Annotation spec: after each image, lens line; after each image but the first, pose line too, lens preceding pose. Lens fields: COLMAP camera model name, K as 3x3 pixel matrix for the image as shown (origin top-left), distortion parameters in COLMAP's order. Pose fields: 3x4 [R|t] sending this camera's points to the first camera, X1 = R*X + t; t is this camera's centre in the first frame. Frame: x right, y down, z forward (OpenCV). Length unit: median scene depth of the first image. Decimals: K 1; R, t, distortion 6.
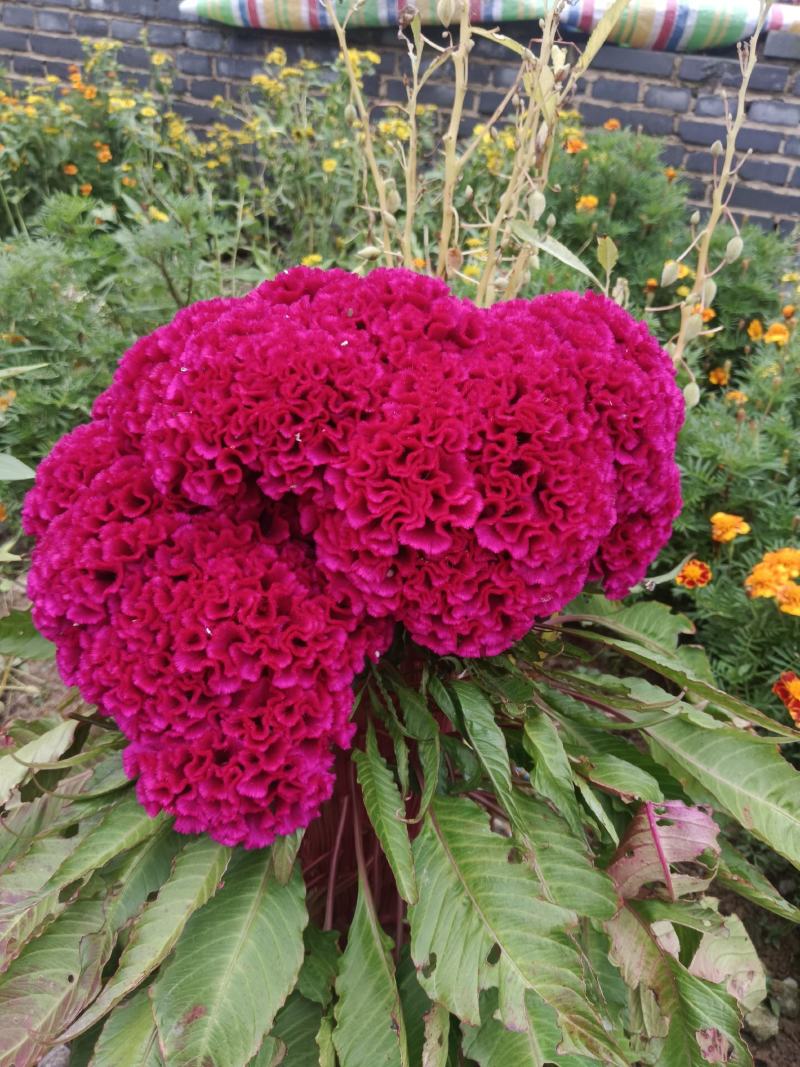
lens RADIAL K [[860.3, 0, 400.0], [0, 860.3, 533.5], [0, 0, 1]] dist [-0.000475, 0.016186]
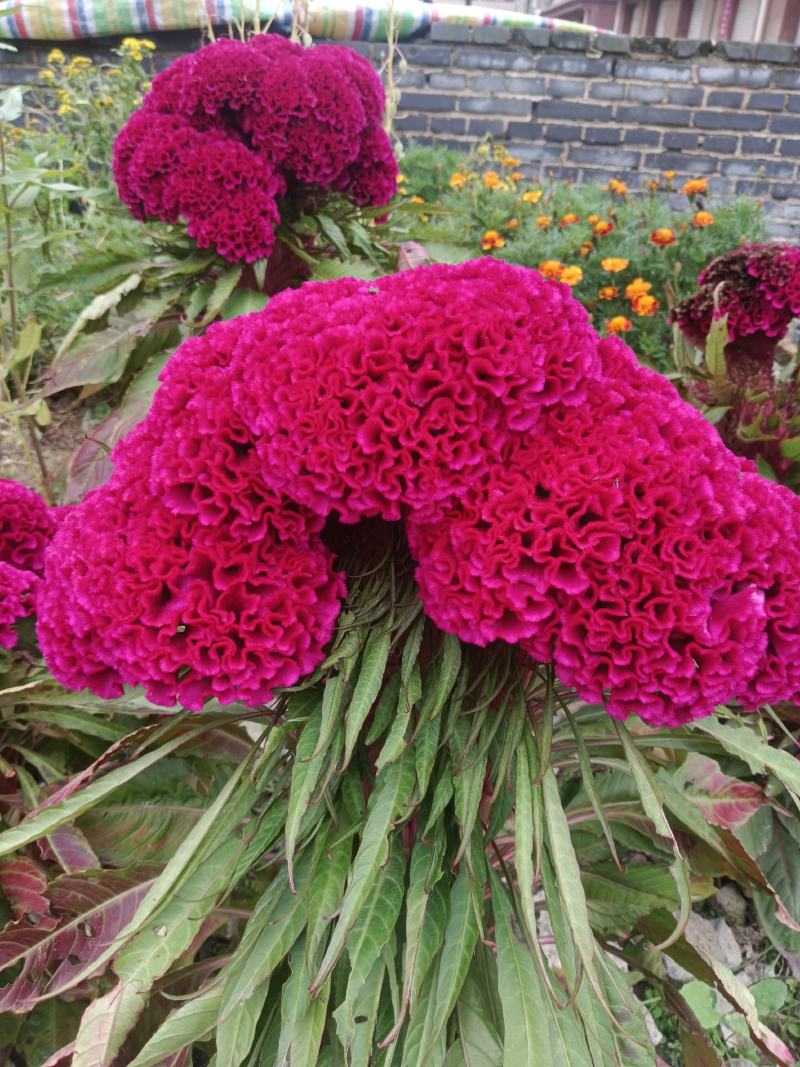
lens RADIAL K [[860.3, 0, 400.0], [0, 860.3, 533.5], [0, 0, 1]] dist [-0.000475, 0.016186]
pose [[0.954974, -0.179109, 0.236525, -0.086366], [0.188457, 0.981929, -0.017330, 0.224652], [-0.229147, 0.061125, 0.971471, -0.260918]]
